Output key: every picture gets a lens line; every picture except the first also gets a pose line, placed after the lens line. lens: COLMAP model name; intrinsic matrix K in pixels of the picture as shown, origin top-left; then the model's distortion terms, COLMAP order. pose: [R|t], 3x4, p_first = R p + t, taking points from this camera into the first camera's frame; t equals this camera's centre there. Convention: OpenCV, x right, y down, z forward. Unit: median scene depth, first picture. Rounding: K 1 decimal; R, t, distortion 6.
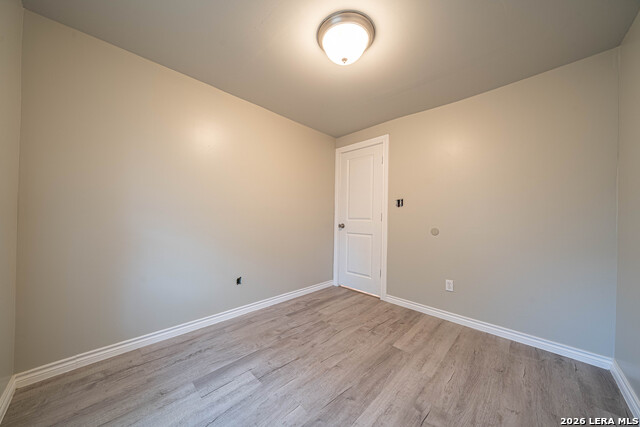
lens RADIAL K [[219.0, 0, 319.9], [0, 219.0, 215.3], [0, 0, 1]] dist [-0.002306, -0.000409]
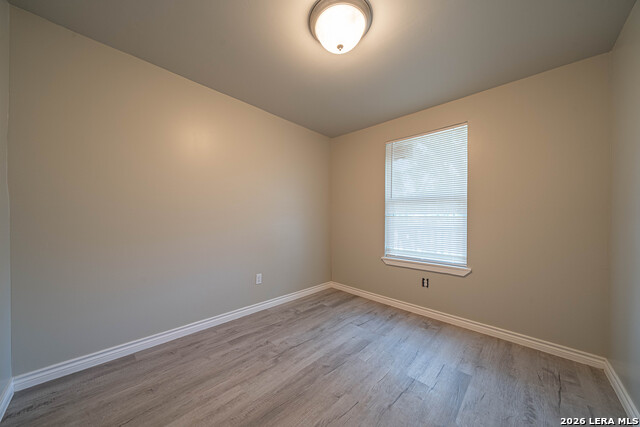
lens RADIAL K [[219.0, 0, 319.9], [0, 219.0, 217.1], [0, 0, 1]] dist [-0.002306, -0.000409]
pose [[-0.999573, -0.027965, -0.008444, 0.196032], [-0.027876, 0.999557, -0.010442, 0.009650], [0.008733, -0.010202, -0.999910, 2.074563]]
